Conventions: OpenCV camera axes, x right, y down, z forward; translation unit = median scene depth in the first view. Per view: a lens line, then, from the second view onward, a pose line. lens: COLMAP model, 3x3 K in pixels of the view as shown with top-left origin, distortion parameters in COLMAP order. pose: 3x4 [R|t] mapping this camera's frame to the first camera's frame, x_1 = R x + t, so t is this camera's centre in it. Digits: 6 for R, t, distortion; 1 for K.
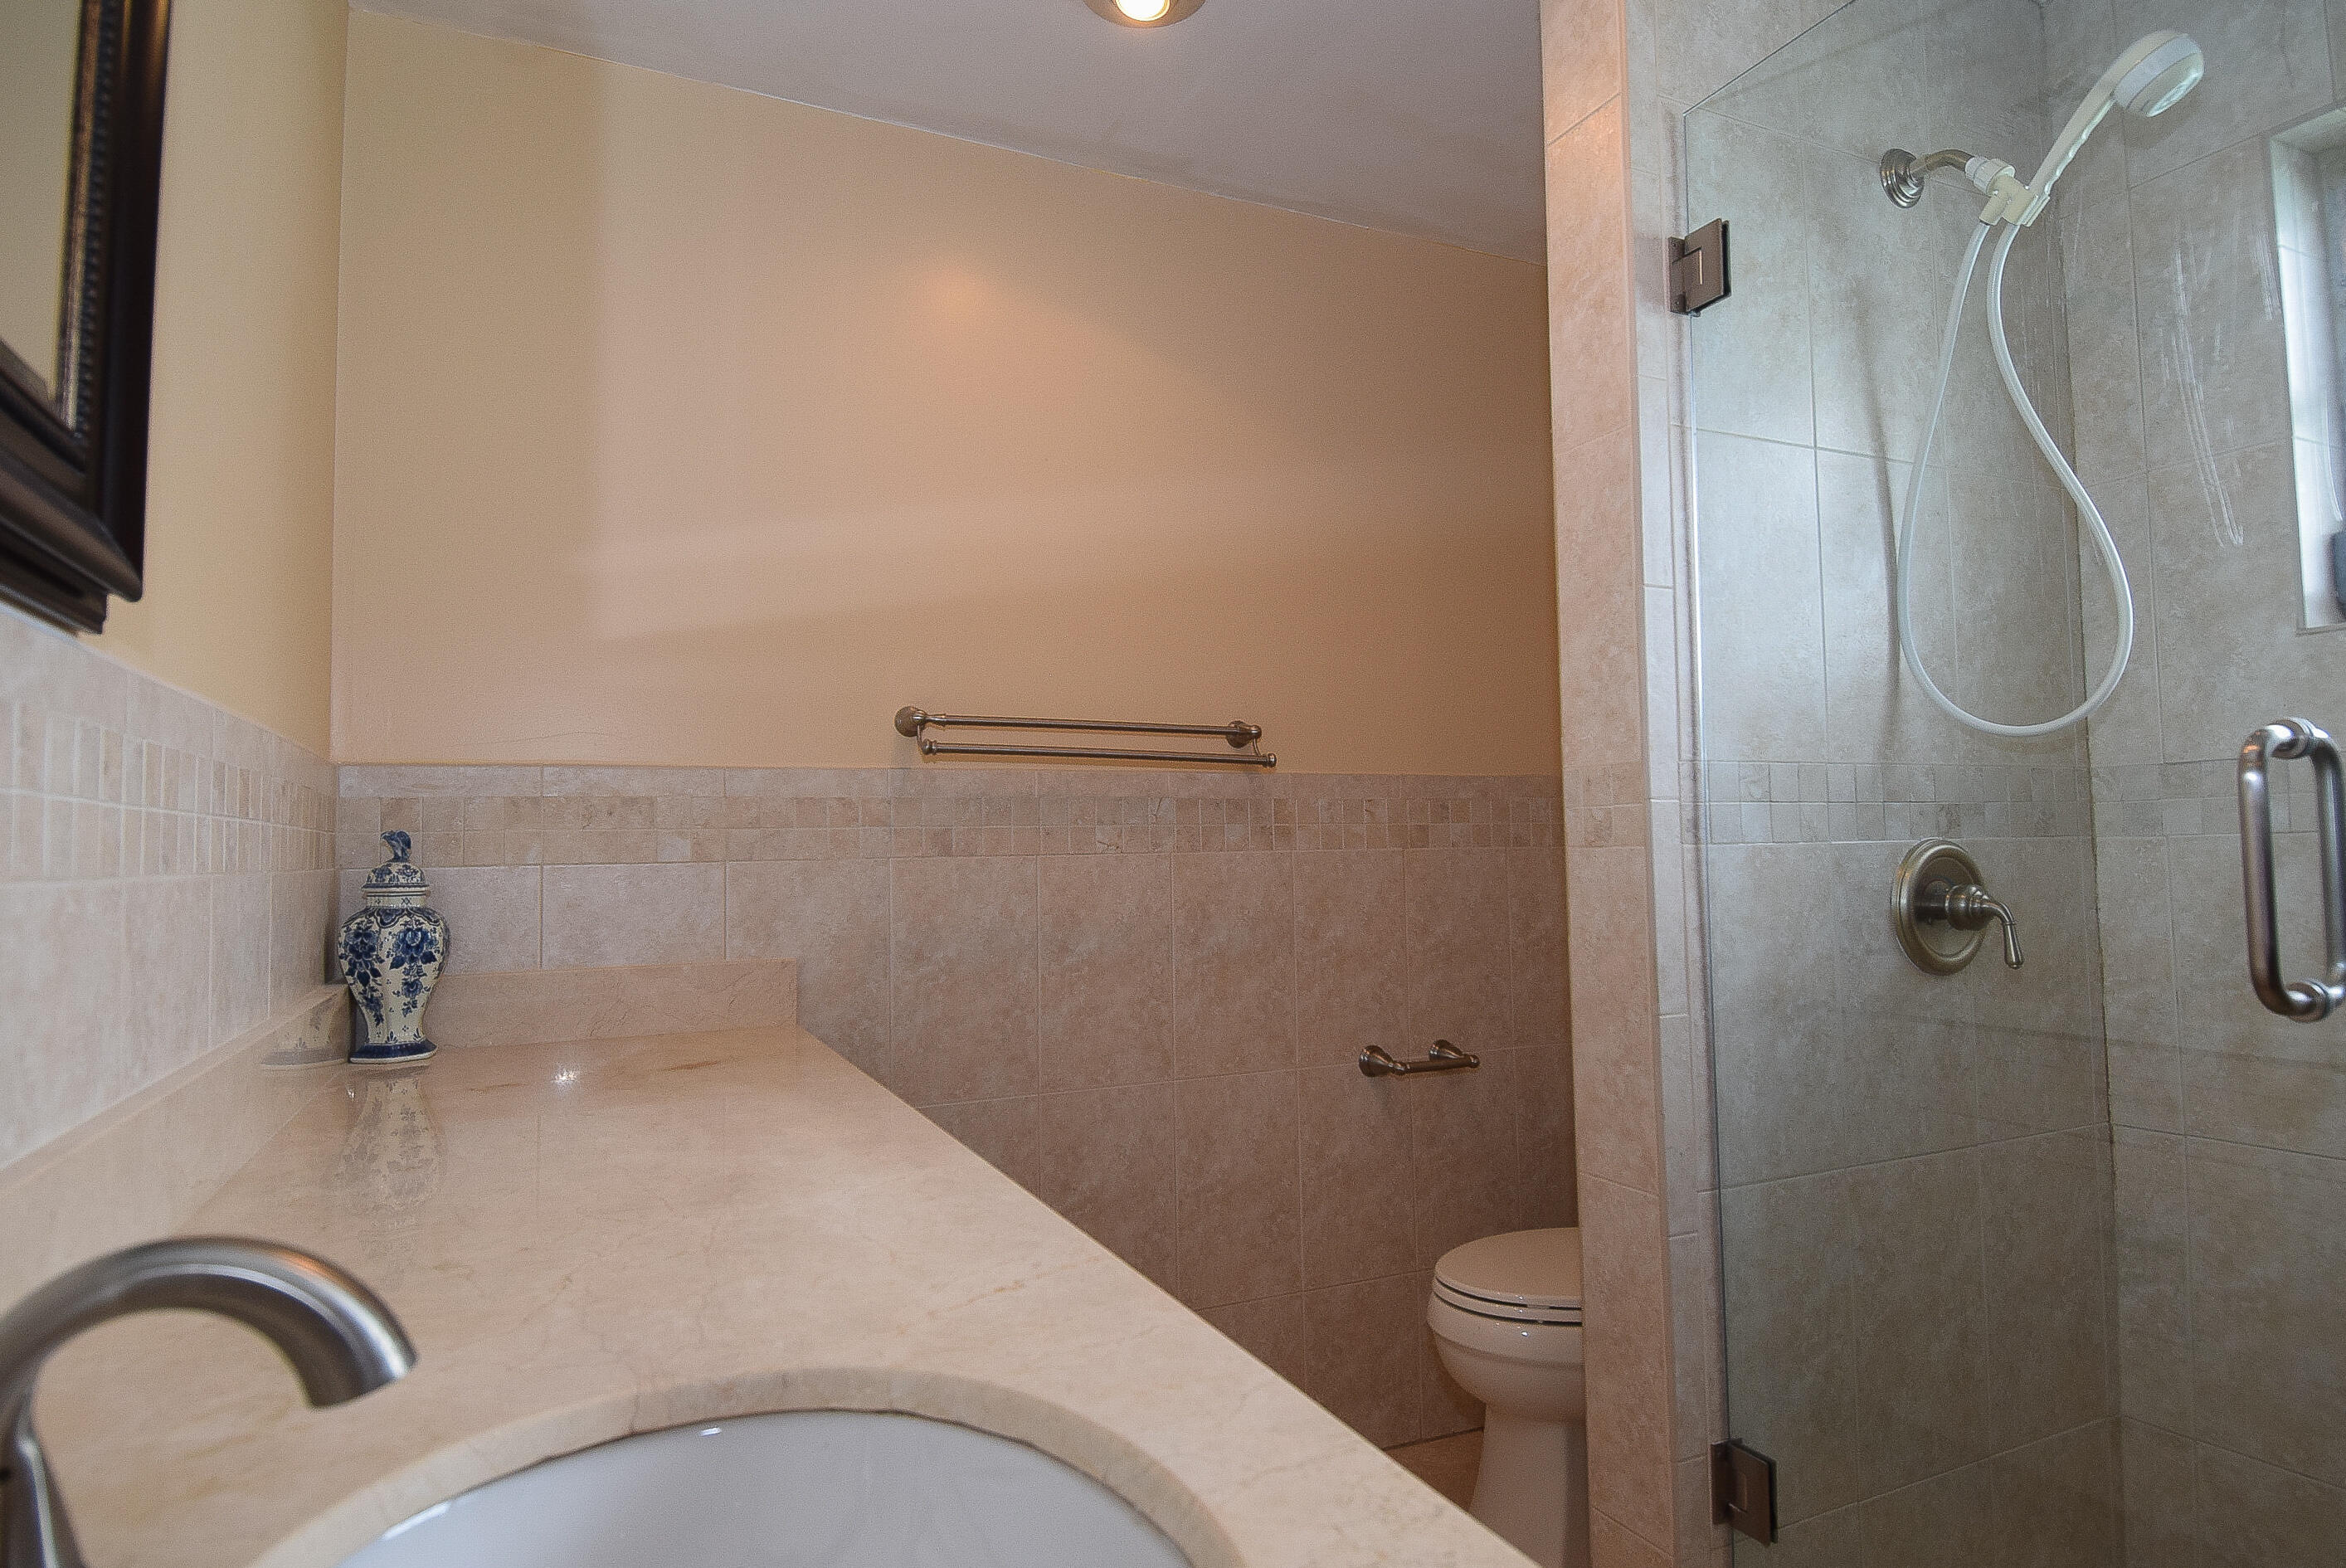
lens RADIAL K [[1295.5, 0, 1159.7], [0, 1295.5, 787.5], [0, 0, 1]] dist [0.060027, -0.066668]
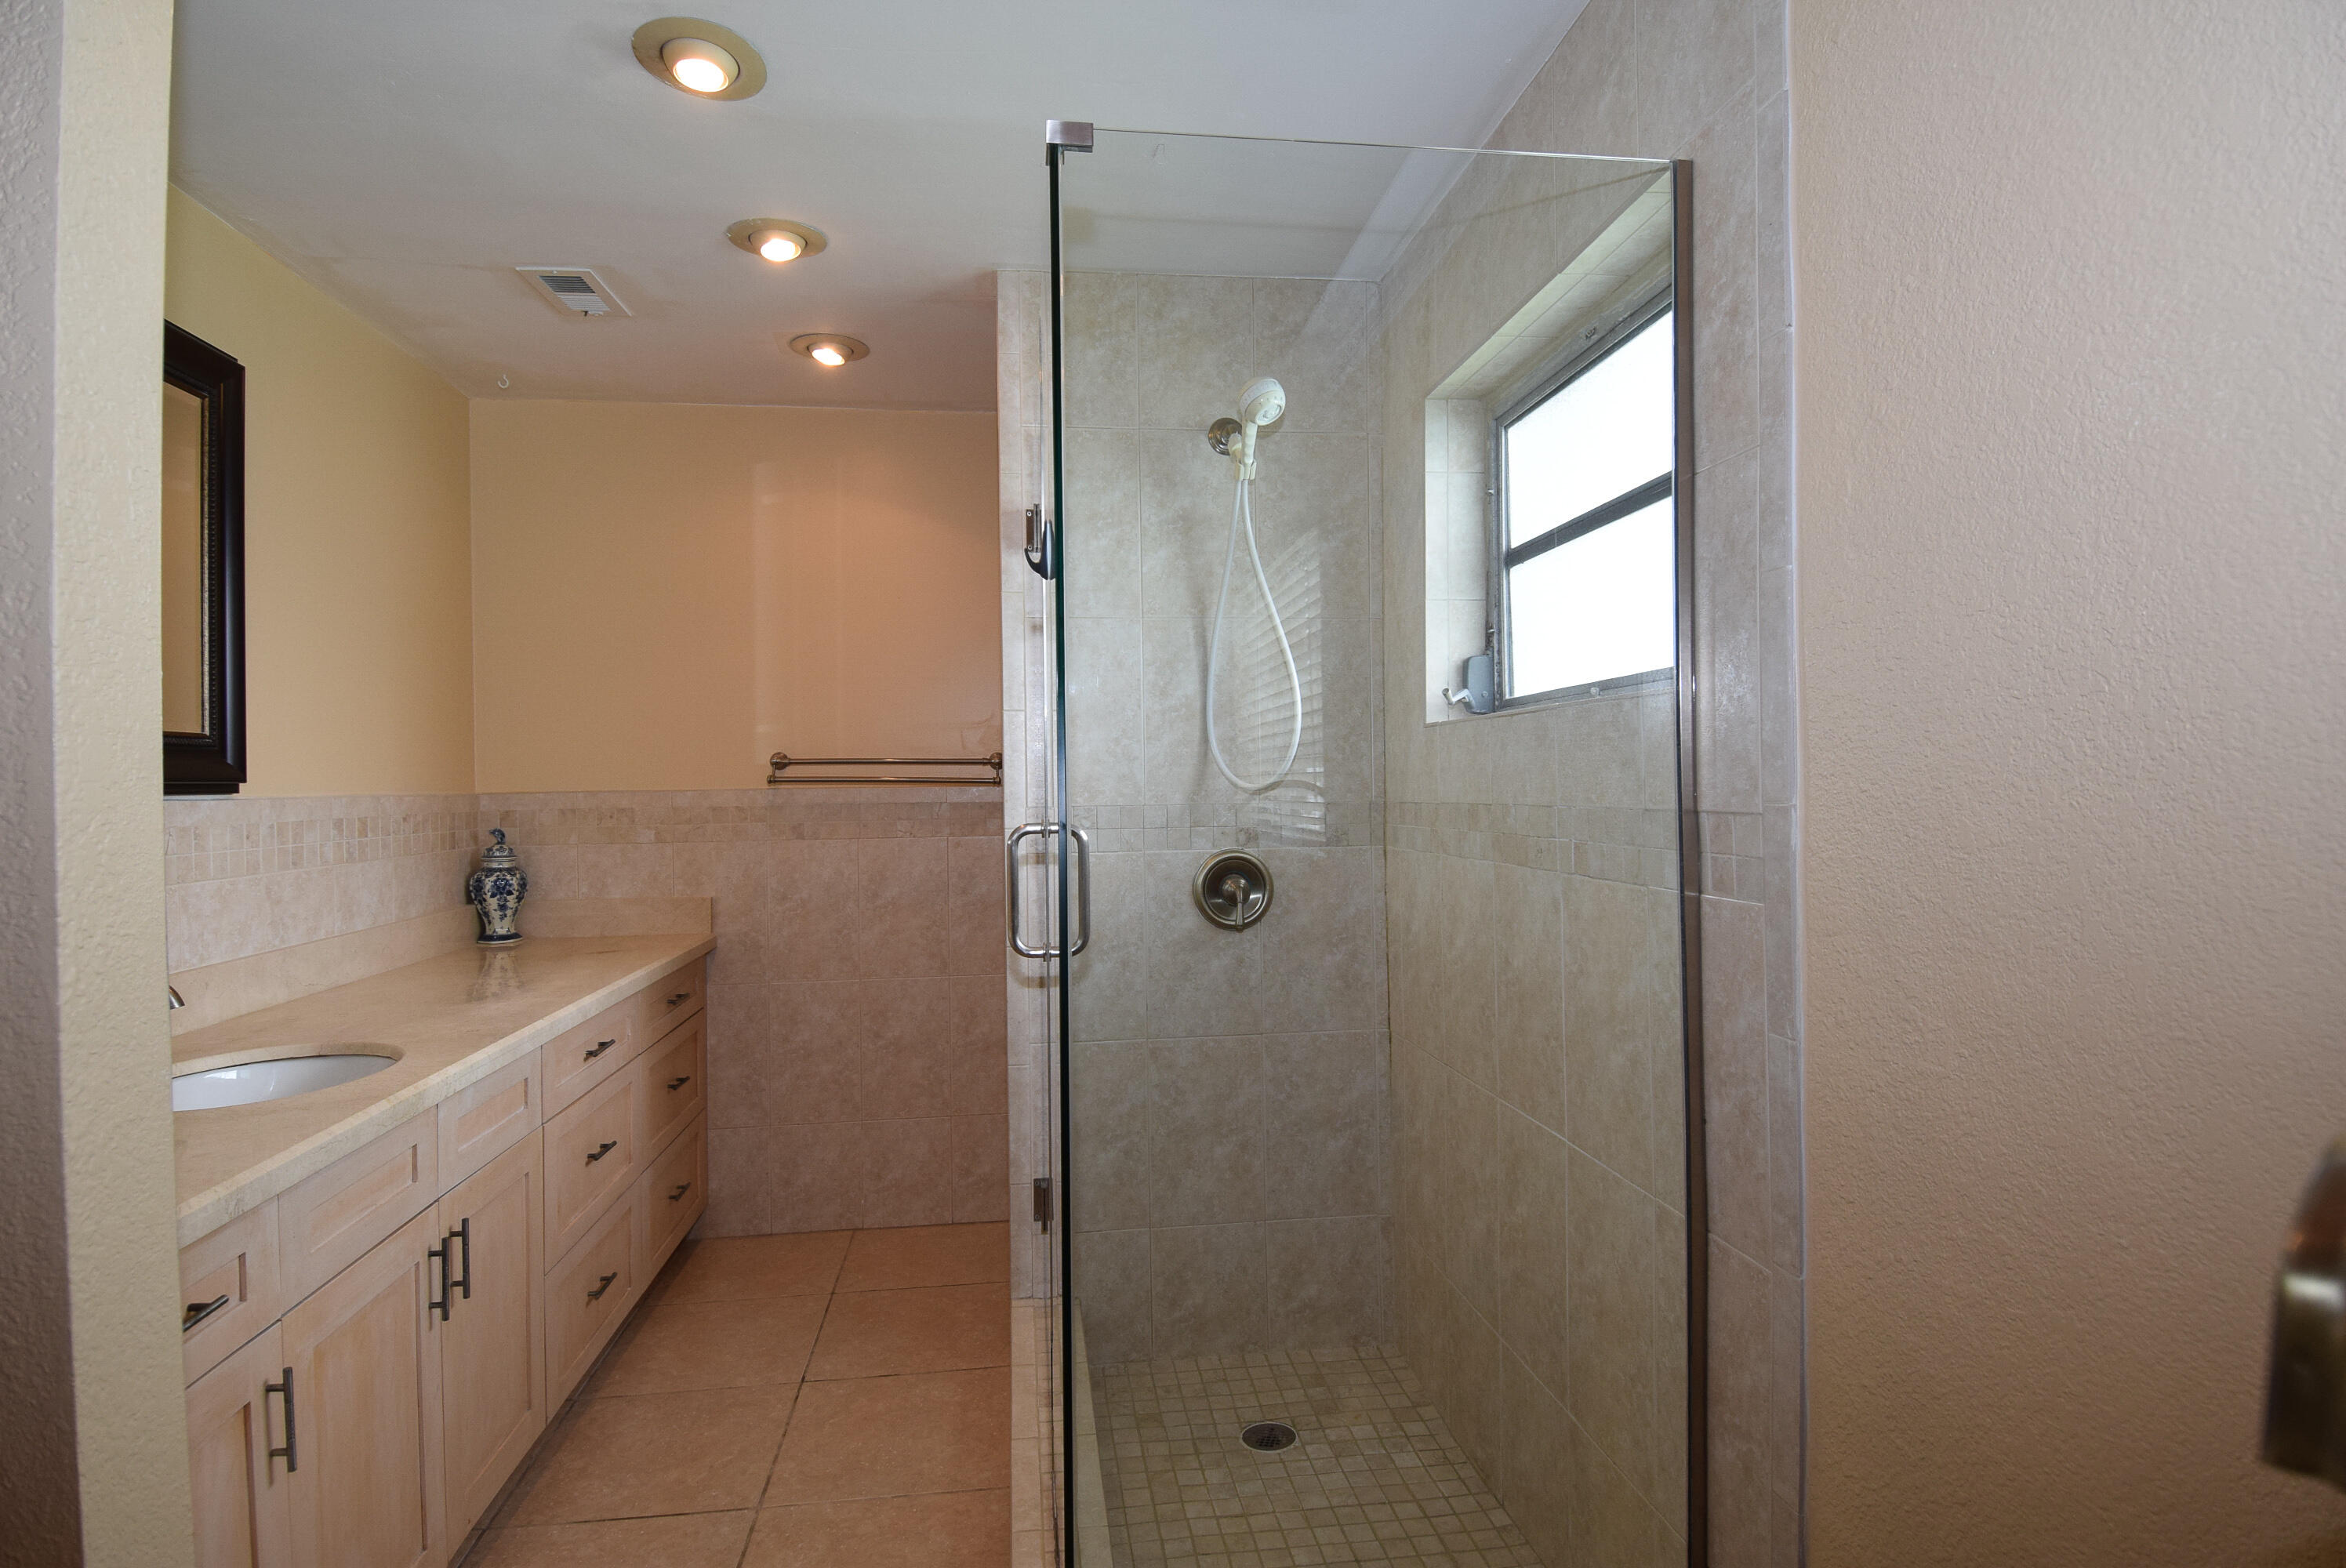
lens RADIAL K [[1224.6, 0, 1164.3], [0, 1224.6, 783.5], [0, 0, 1]] dist [0.048372, -0.052654]
pose [[0.952364, 0.003789, -0.304939, 0.974880], [0.013232, 0.998468, 0.053733, -0.126097], [0.304675, -0.055208, 0.950855, -0.486141]]
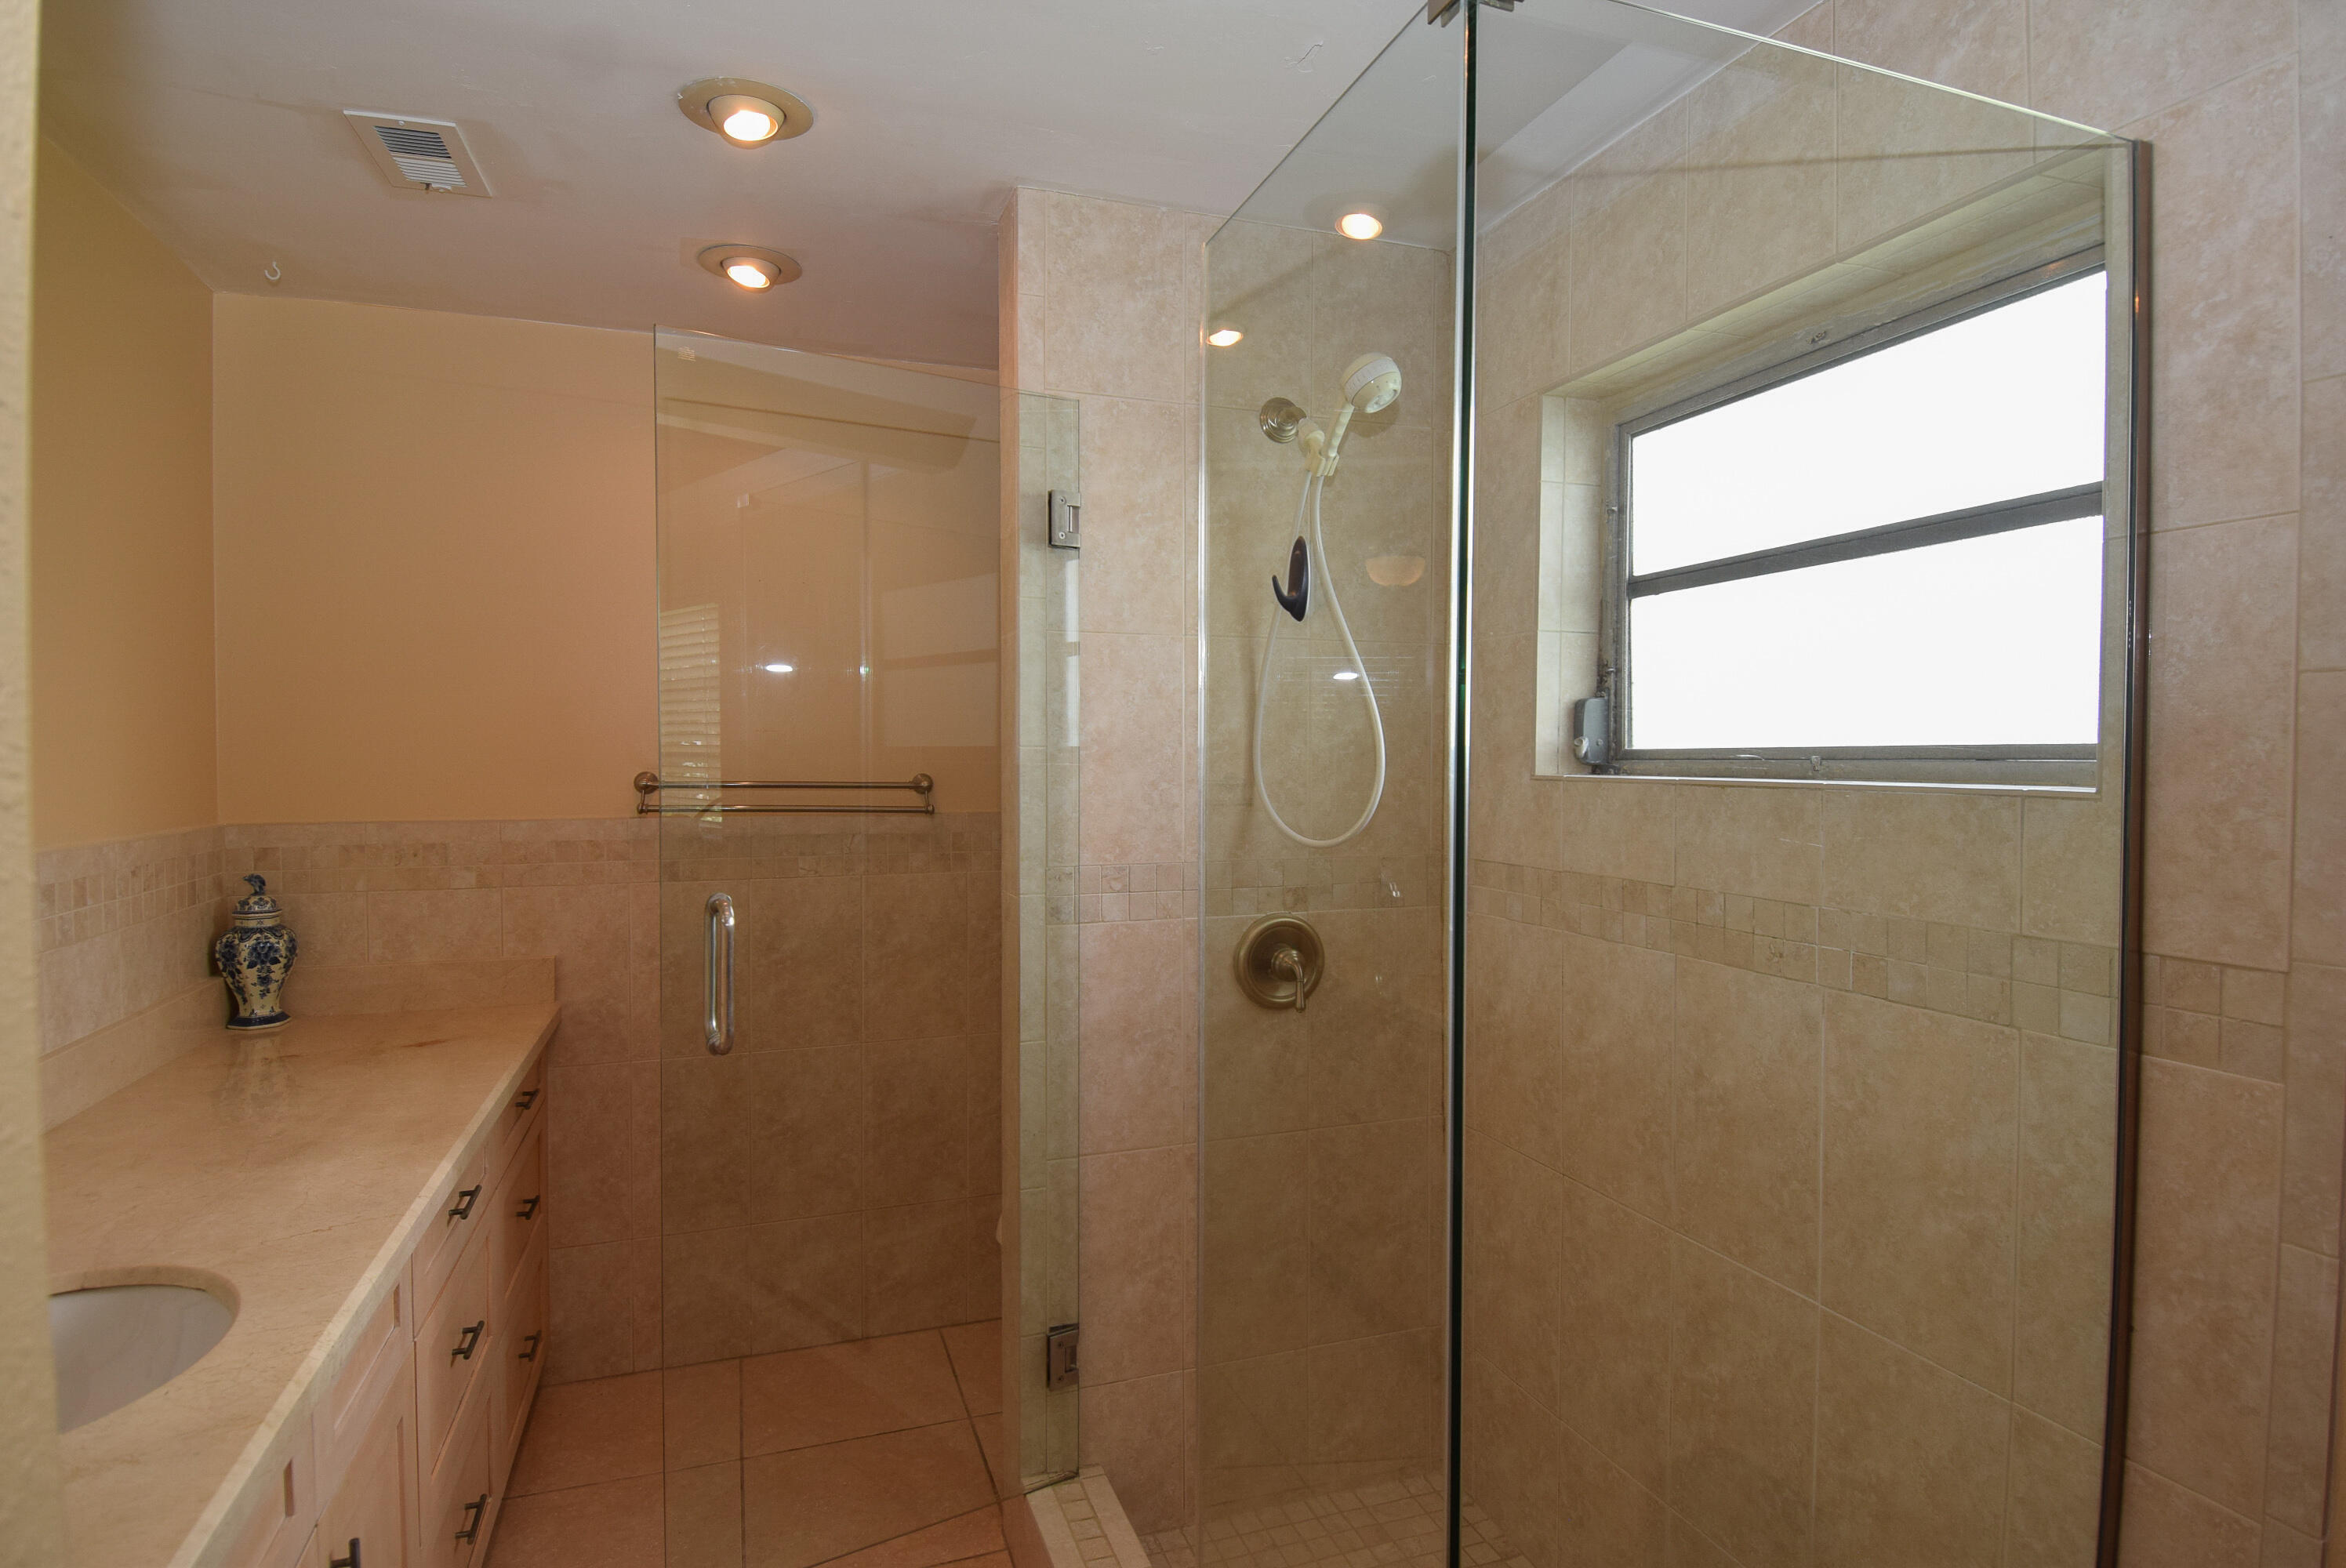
lens RADIAL K [[1224.6, 0, 1164.3], [0, 1224.6, 783.5], [0, 0, 1]] dist [0.048372, -0.052654]
pose [[0.995319, 0.021089, -0.094311, 0.583522], [-0.013694, 0.996829, 0.078388, -0.197103], [0.095665, -0.076729, 0.992452, -0.291073]]
